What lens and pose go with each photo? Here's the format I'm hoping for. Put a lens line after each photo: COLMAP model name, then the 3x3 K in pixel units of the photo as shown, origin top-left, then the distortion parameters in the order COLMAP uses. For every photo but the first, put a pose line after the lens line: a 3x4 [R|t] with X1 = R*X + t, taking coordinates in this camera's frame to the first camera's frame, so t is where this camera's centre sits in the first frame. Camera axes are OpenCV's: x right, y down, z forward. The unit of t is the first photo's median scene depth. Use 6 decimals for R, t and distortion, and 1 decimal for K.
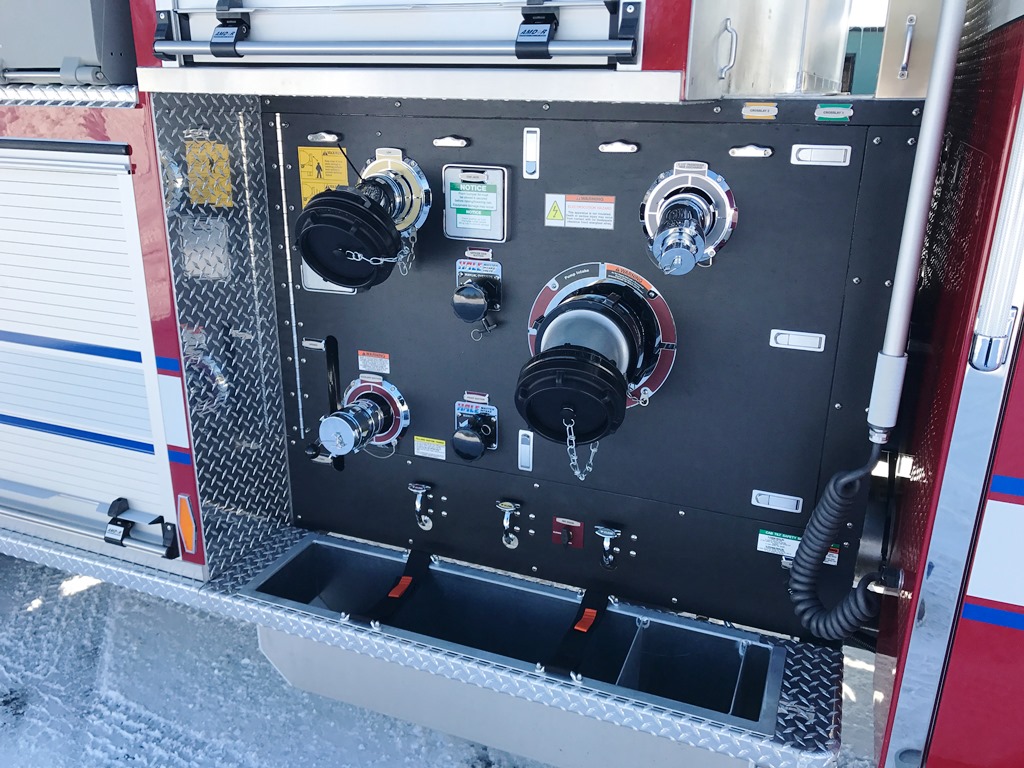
lens RADIAL K [[840.8, 0, 508.7], [0, 840.8, 380.2], [0, 0, 1]] dist [0.053273, -0.082252]
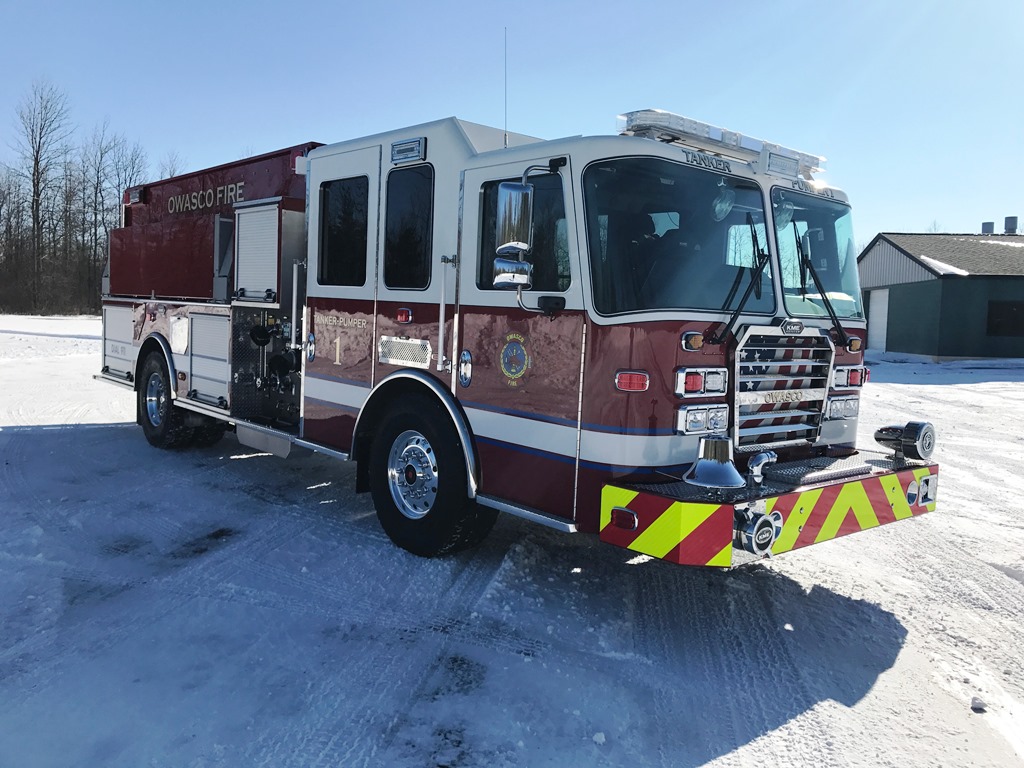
lens RADIAL K [[840.8, 0, 520.4], [0, 840.8, 385.0], [0, 0, 1]] dist [0.053273, -0.082252]
pose [[0.894131, 0.069466, -0.442385, 3.236207], [-0.180706, 0.959859, -0.214513, 0.848510], [0.409726, 0.271744, 0.870793, -2.448102]]
